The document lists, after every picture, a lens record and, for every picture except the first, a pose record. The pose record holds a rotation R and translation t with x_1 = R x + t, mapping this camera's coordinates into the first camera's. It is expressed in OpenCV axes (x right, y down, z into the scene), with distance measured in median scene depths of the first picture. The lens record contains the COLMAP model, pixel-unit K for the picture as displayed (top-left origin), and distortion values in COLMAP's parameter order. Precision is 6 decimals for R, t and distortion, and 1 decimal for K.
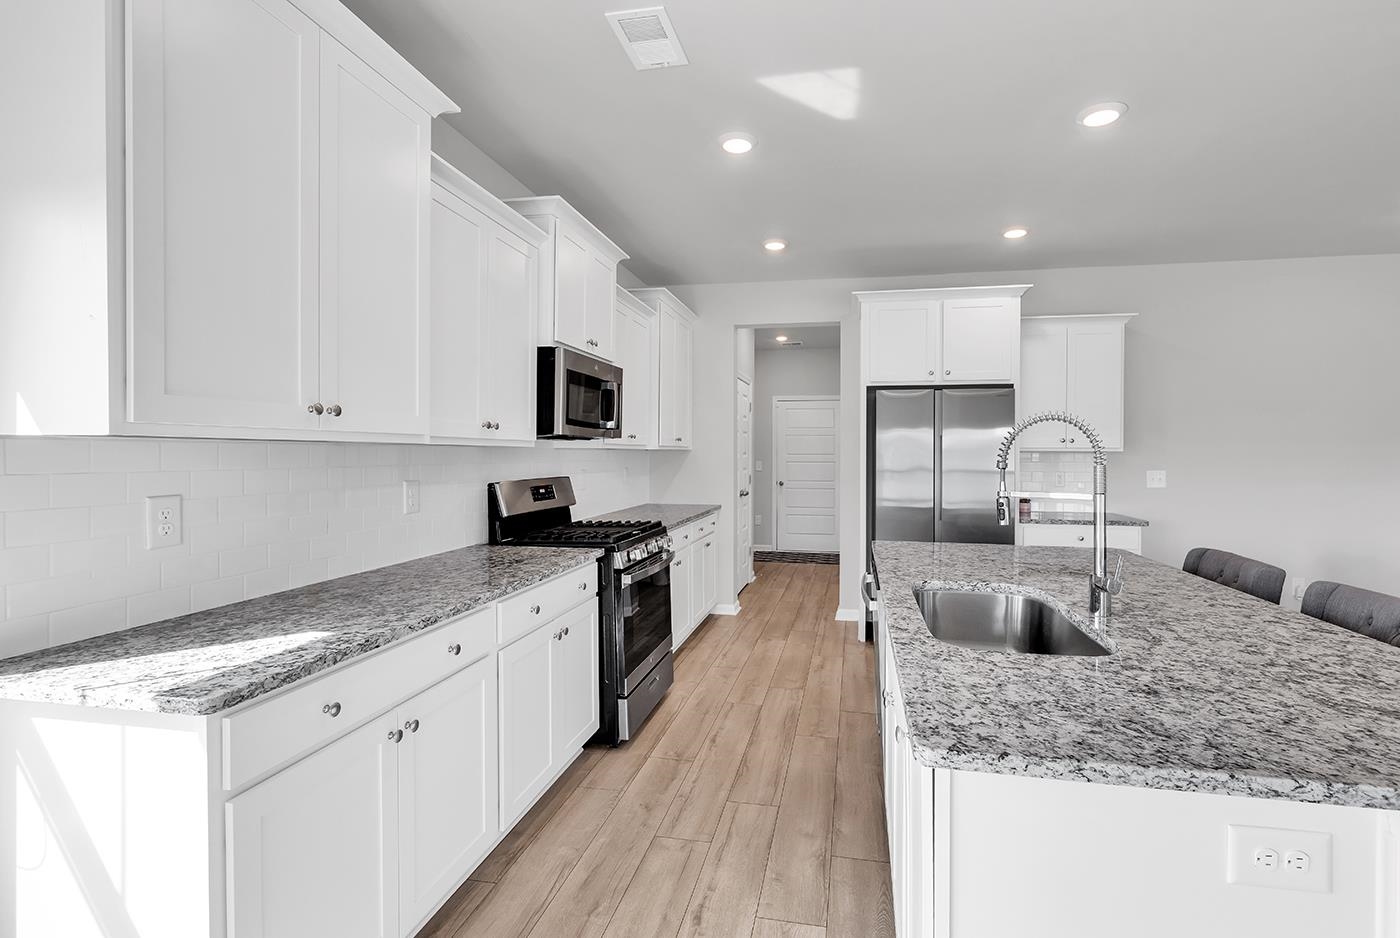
lens RADIAL K [[668.8, 0, 745.9], [0, 668.8, 459.4], [0, 0, 1]] dist [-0.004590, 0.000829]
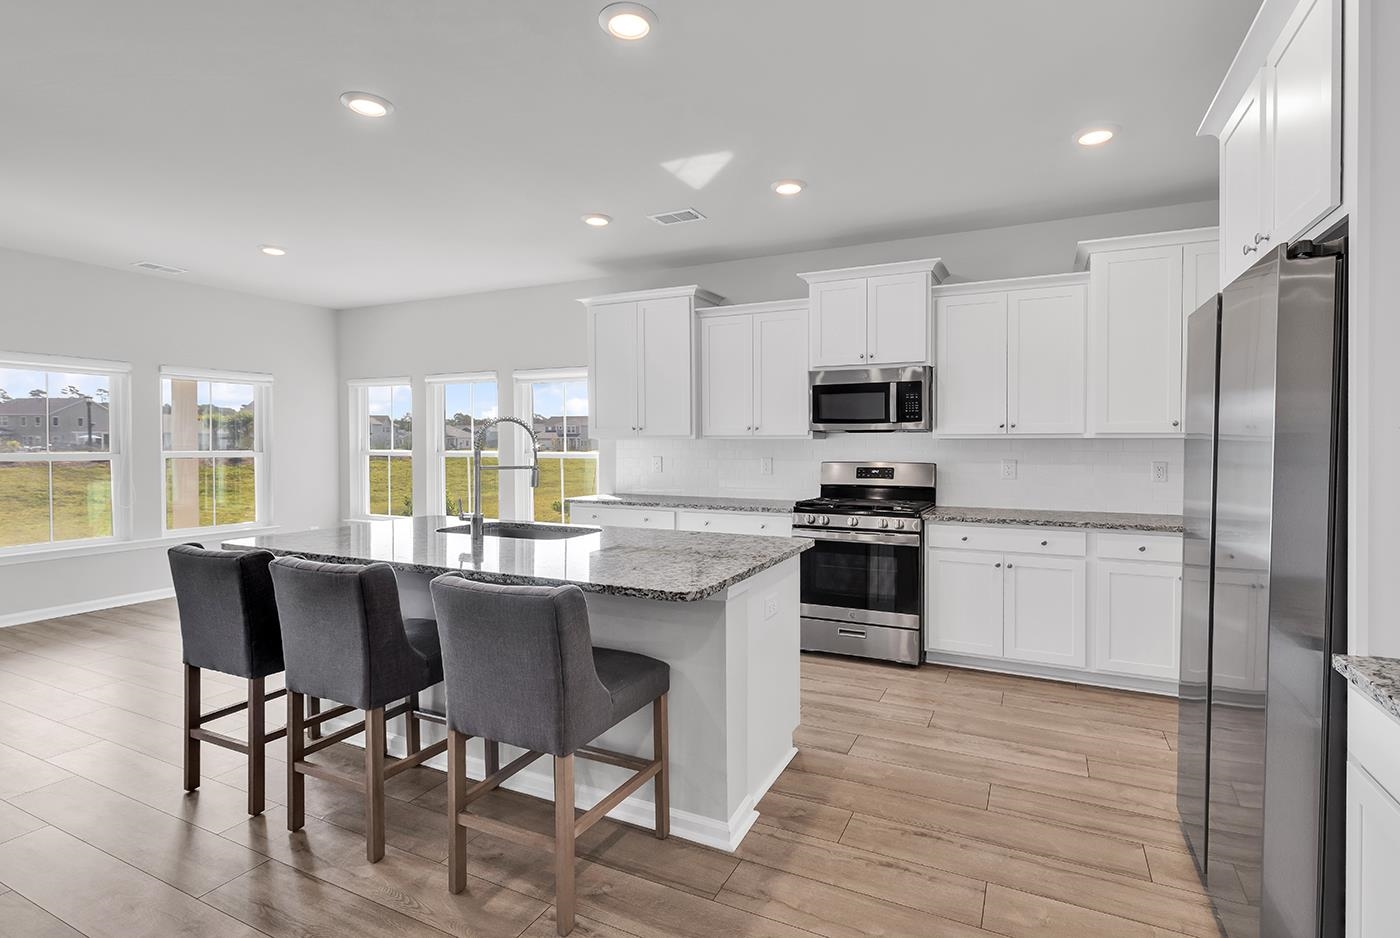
lens RADIAL K [[668.8, 0, 747.9], [0, 668.8, 455.3], [0, 0, 1]] dist [-0.004590, 0.000829]
pose [[-0.266925, 0.014989, -0.963601, 1.192541], [-0.009058, 0.999796, 0.018061, -0.007816], [0.963675, 0.013549, -0.266735, 1.267105]]
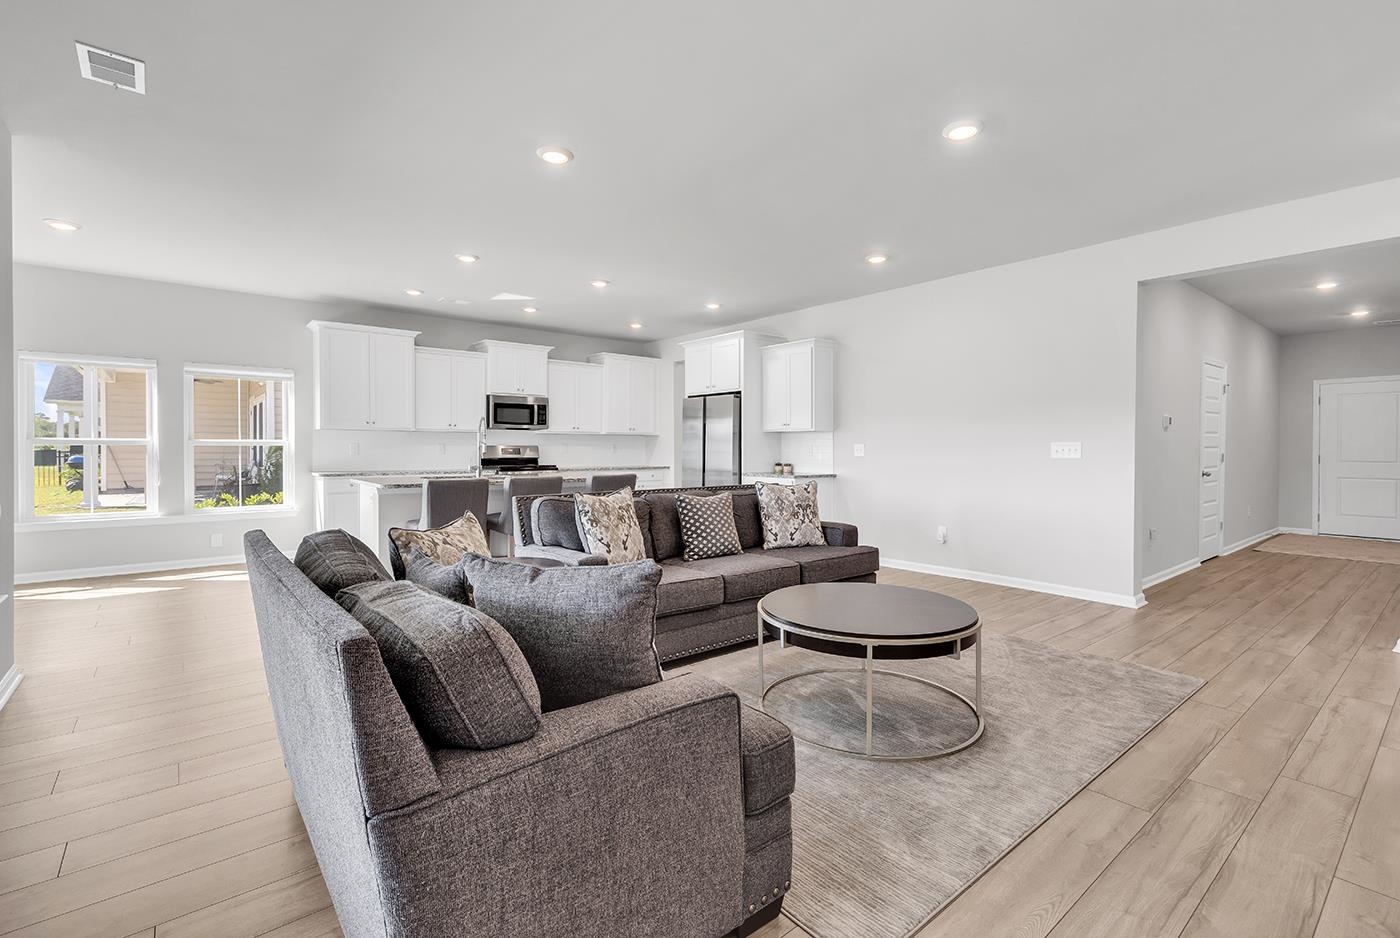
lens RADIAL K [[668.8, 0, 695.7], [0, 668.8, 466.7], [0, 0, 1]] dist [-0.004590, 0.000829]
pose [[0.748788, 0.016826, -0.662596, 2.116630], [-0.005973, 0.999808, 0.018639, 0.065557], [0.662783, -0.009999, 0.748745, -0.463887]]
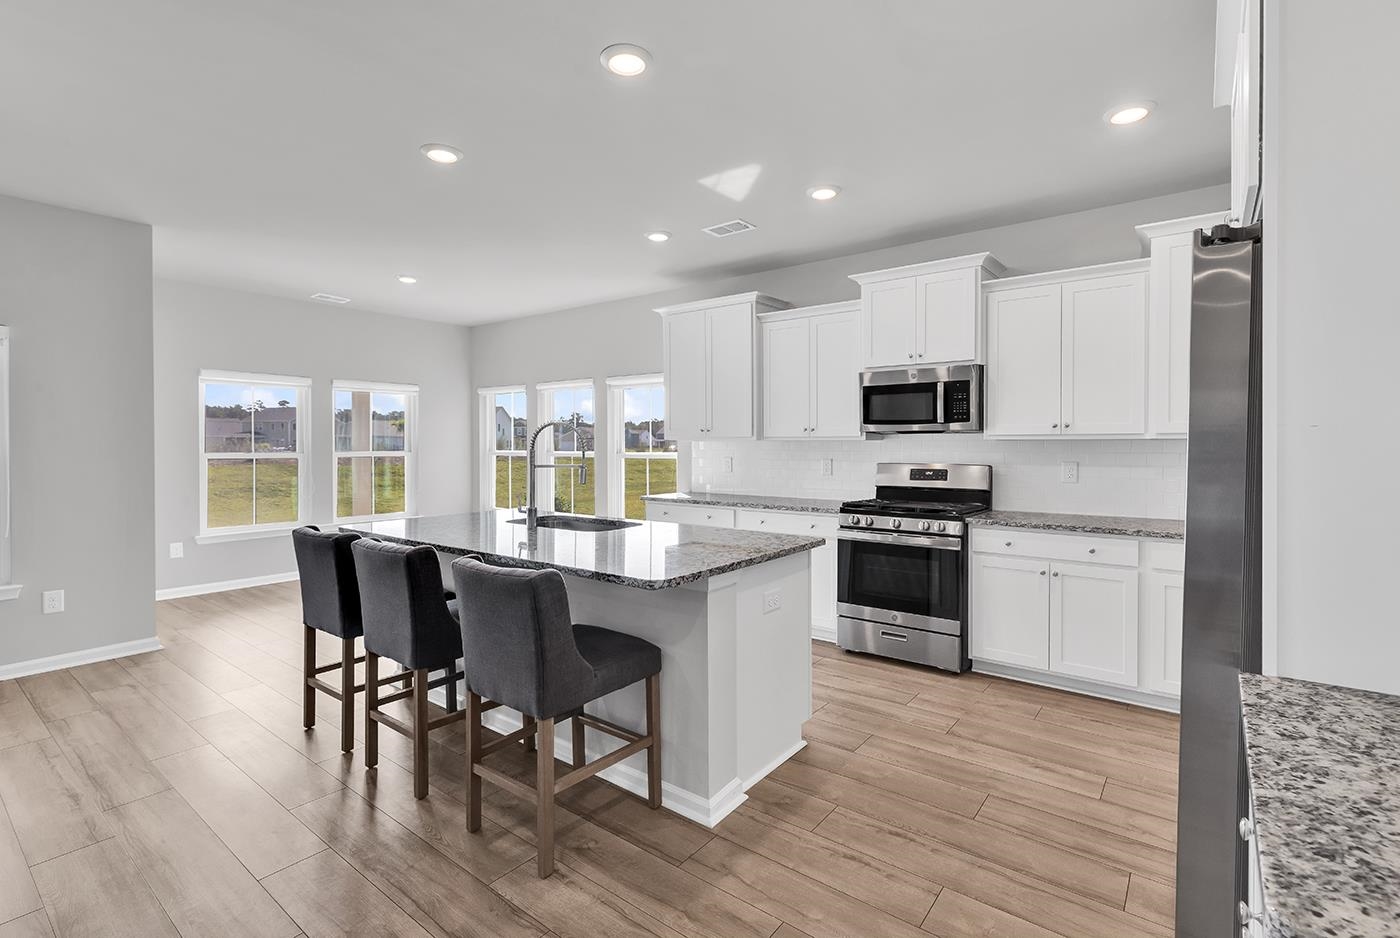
lens RADIAL K [[668.8, 0, 737.8], [0, 668.8, 456.6], [0, 0, 1]] dist [-0.004590, 0.000829]
pose [[-0.469558, 0.012937, -0.882807, 1.164735], [-0.009015, 0.999770, 0.019446, -0.008440], [0.882855, 0.017089, -0.469334, 1.460713]]
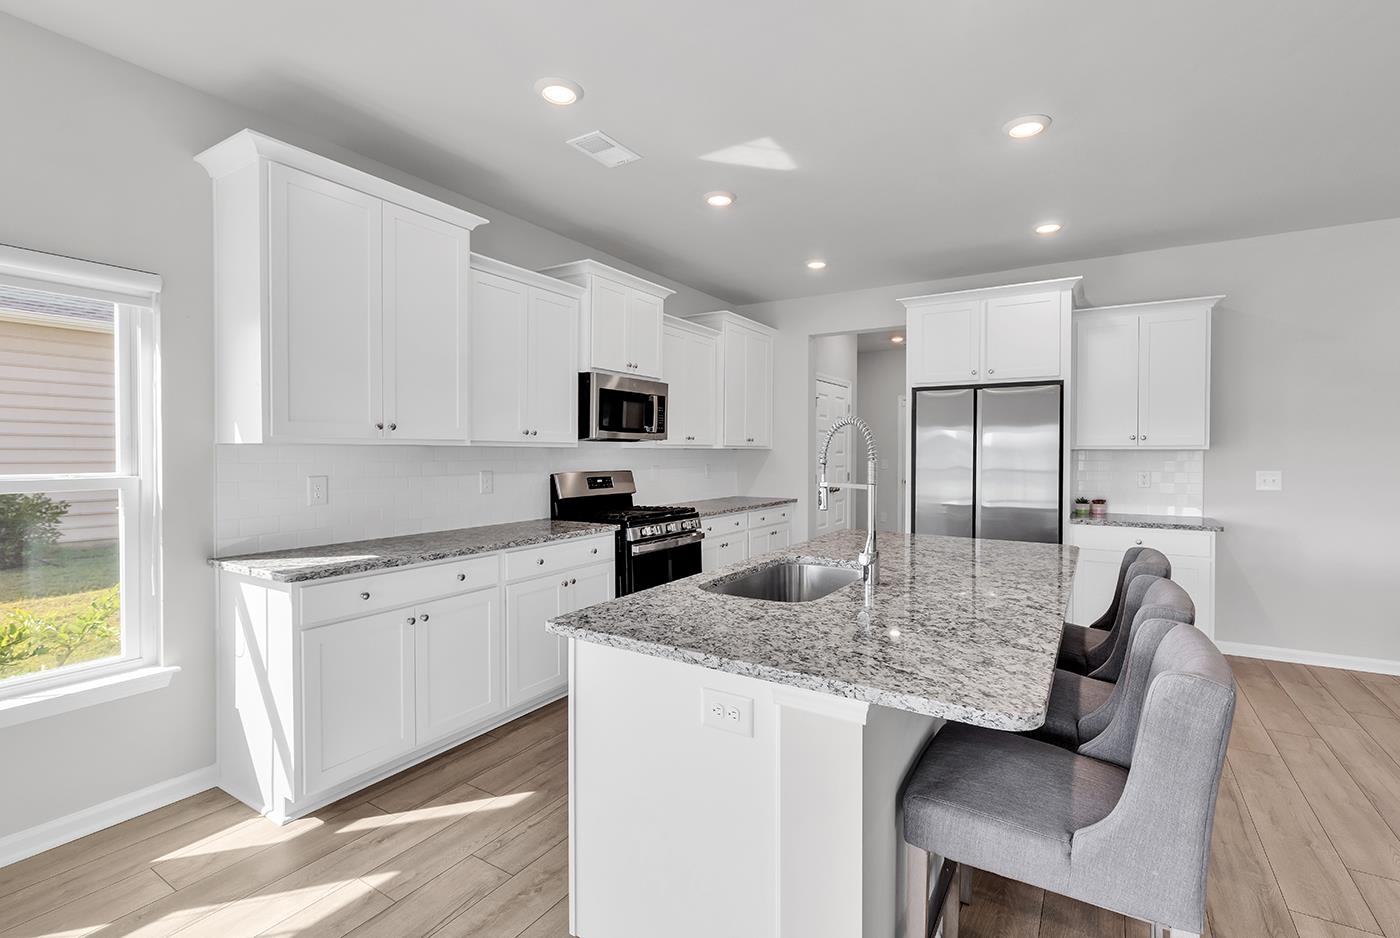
lens RADIAL K [[668.8, 0, 700.2], [0, 668.8, 461.0], [0, 0, 1]] dist [-0.004590, 0.000829]
pose [[0.925417, 0.003673, -0.378932, 0.421416], [-0.002134, 0.999988, 0.004480, 0.002156], [0.378944, -0.003337, 0.925414, -0.147691]]
